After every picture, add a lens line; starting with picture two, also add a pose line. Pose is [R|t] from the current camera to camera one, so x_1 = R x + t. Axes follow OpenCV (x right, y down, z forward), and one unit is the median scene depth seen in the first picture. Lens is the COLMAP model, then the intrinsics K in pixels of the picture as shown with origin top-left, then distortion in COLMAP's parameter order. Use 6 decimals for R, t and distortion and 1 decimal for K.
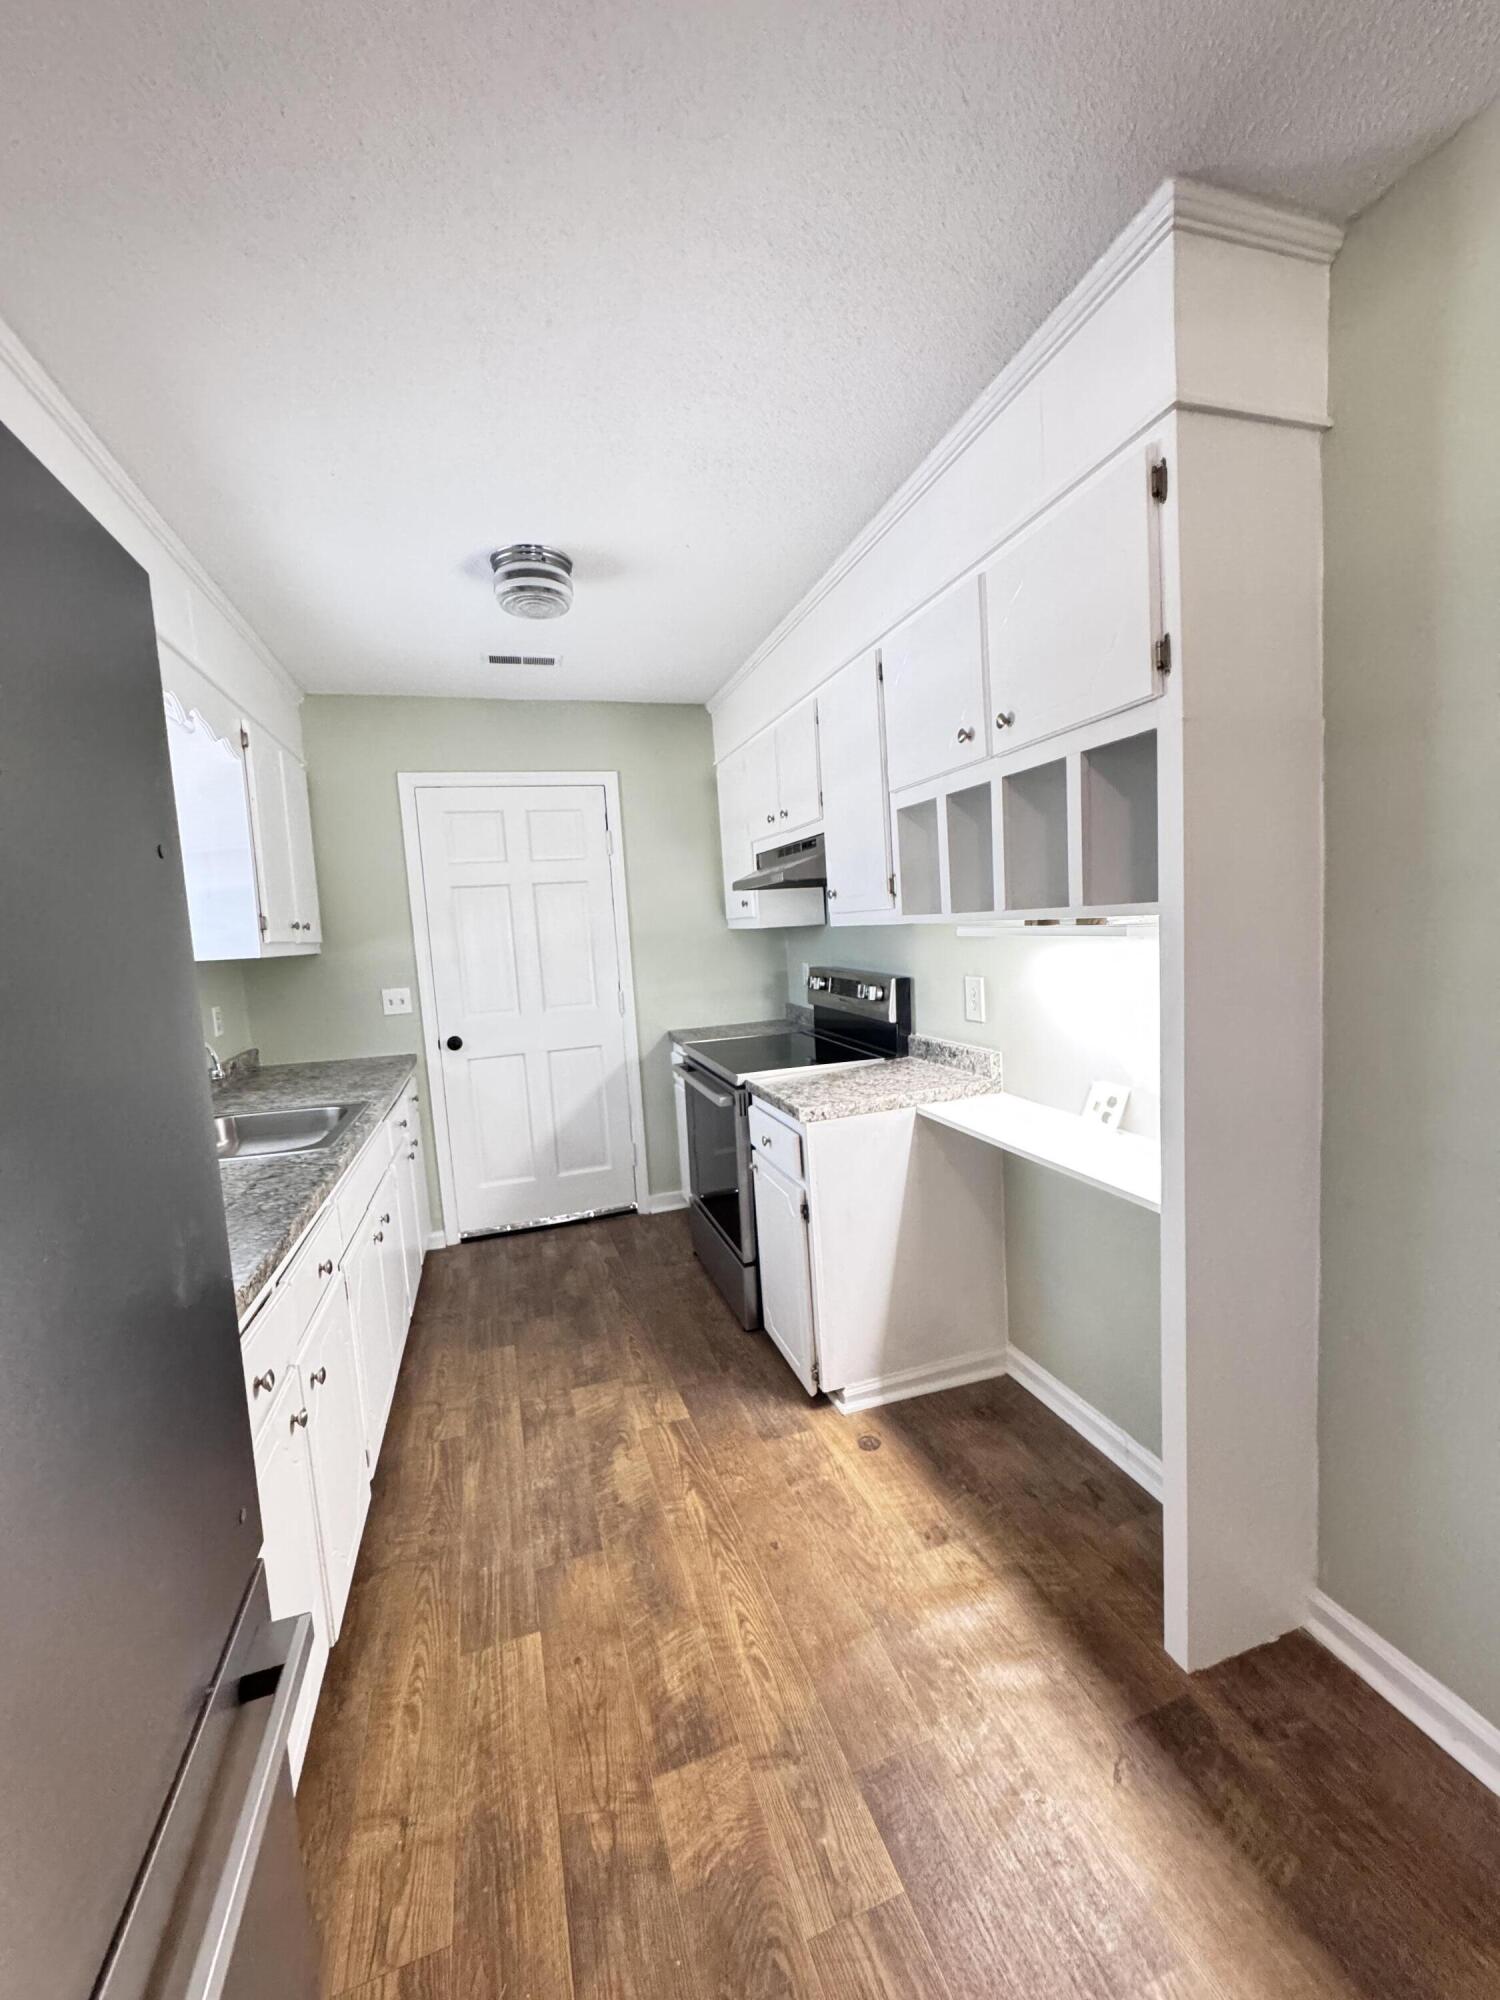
lens RADIAL K [[803.3, 0, 755.9], [0, 803.3, 999.8], [0, 0, 1]] dist [0.001436, 0.000000]
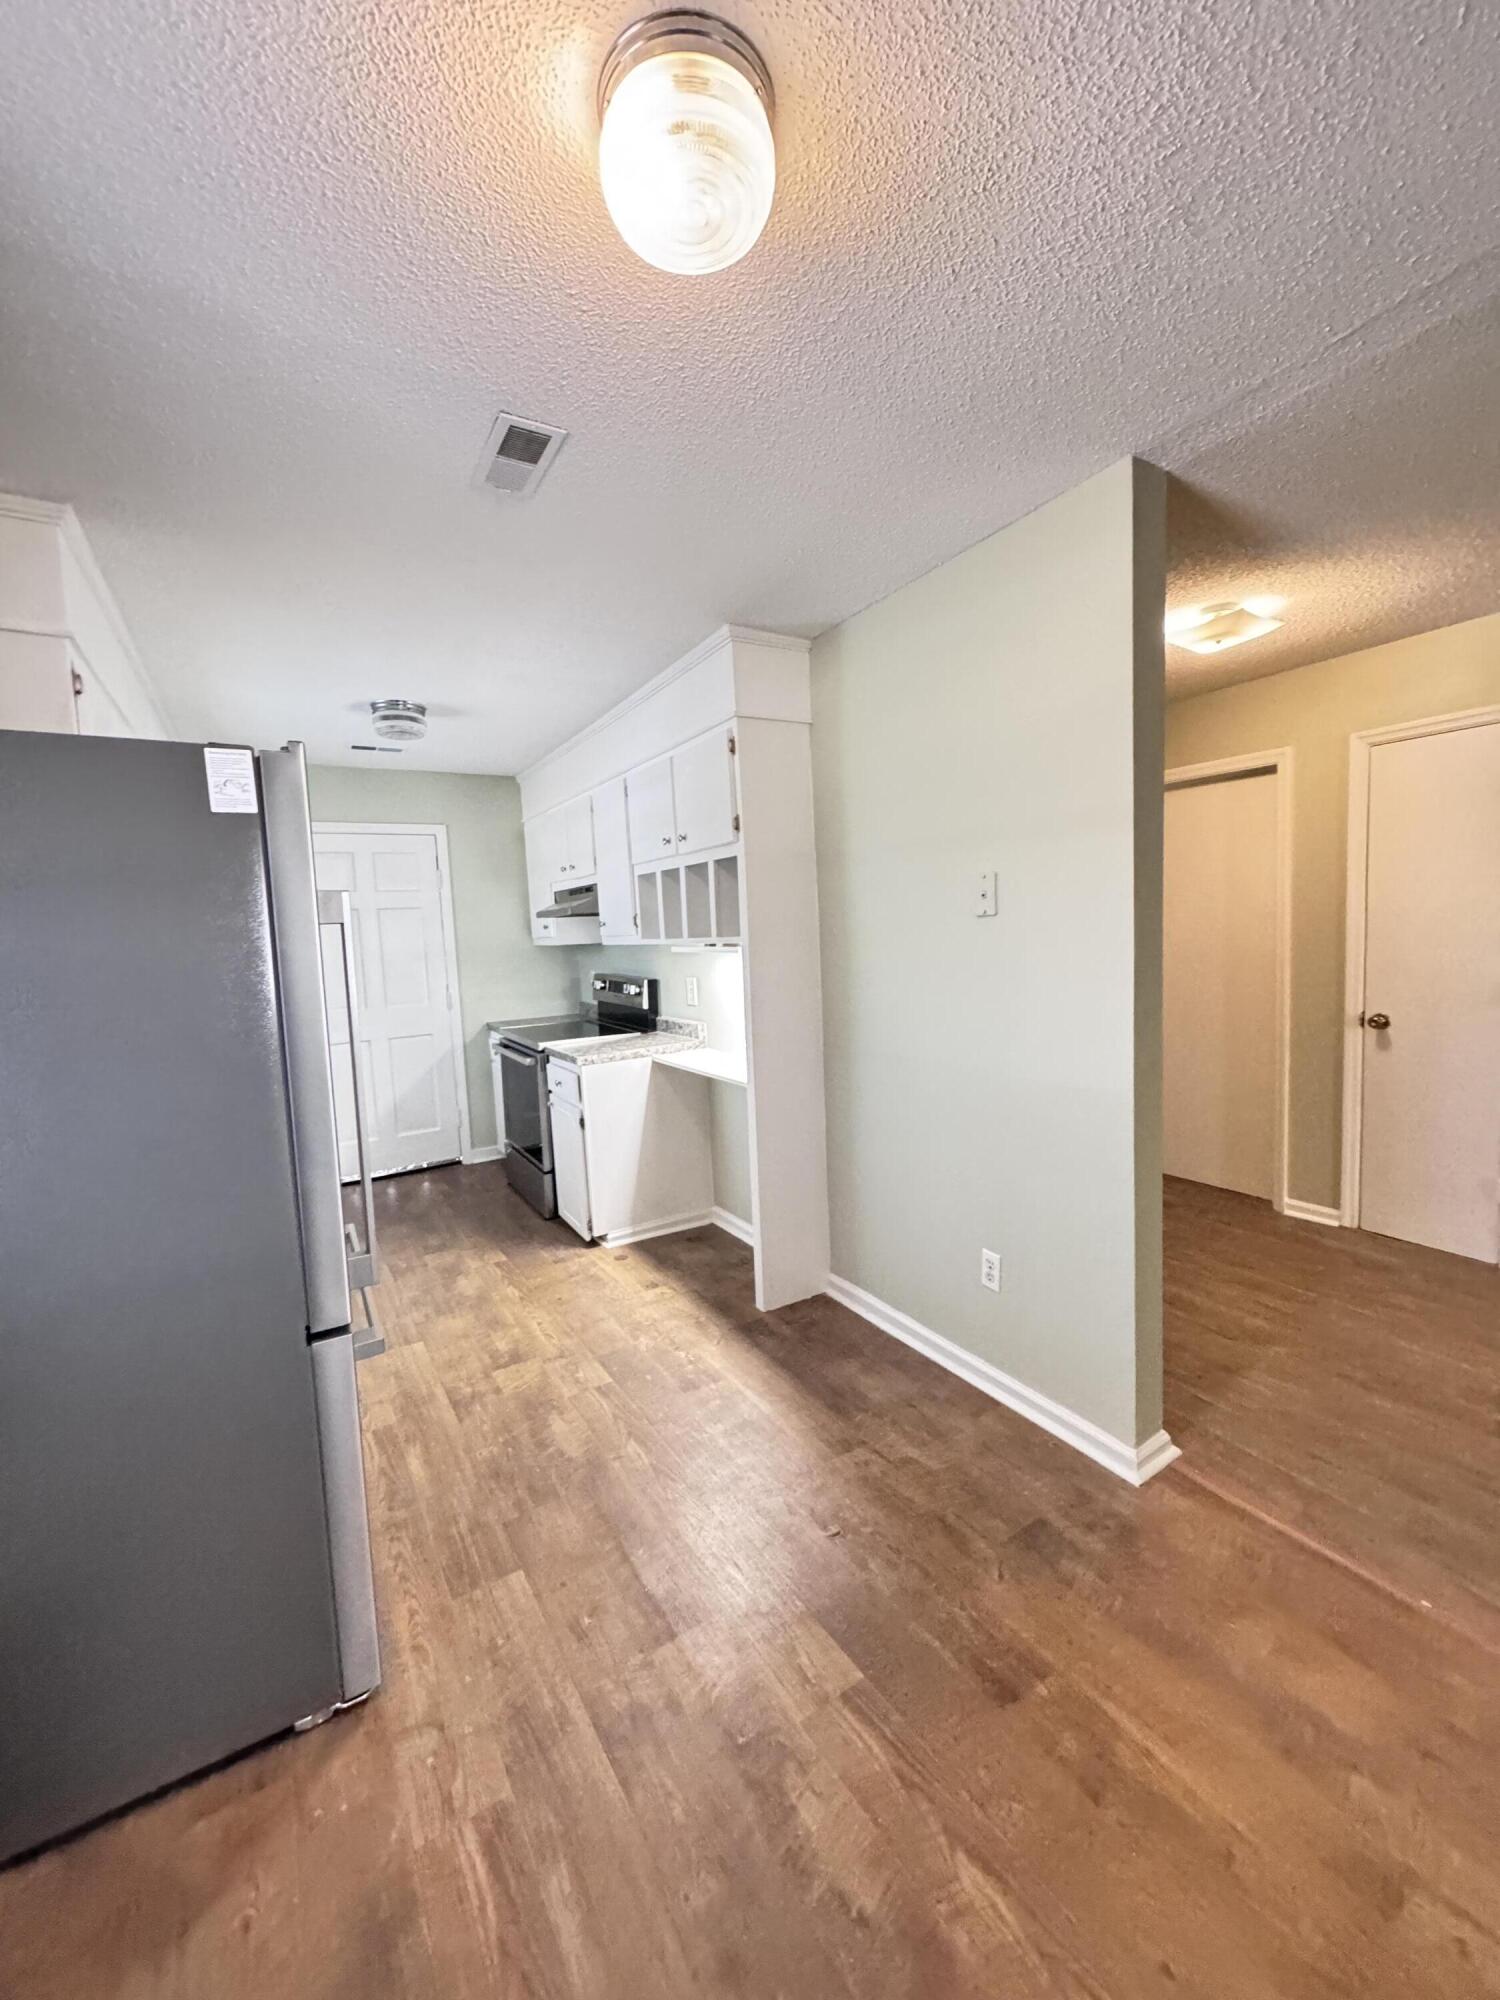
lens RADIAL K [[793.3, 0, 753.6], [0, 793.3, 995.0], [0, 0, 1]] dist [-0.007912, 0.000055]
pose [[0.973473, -0.004277, 0.228761, 0.035762], [0.009848, 0.999682, -0.023215, 0.051626], [-0.228589, 0.024852, 0.973206, -0.659129]]
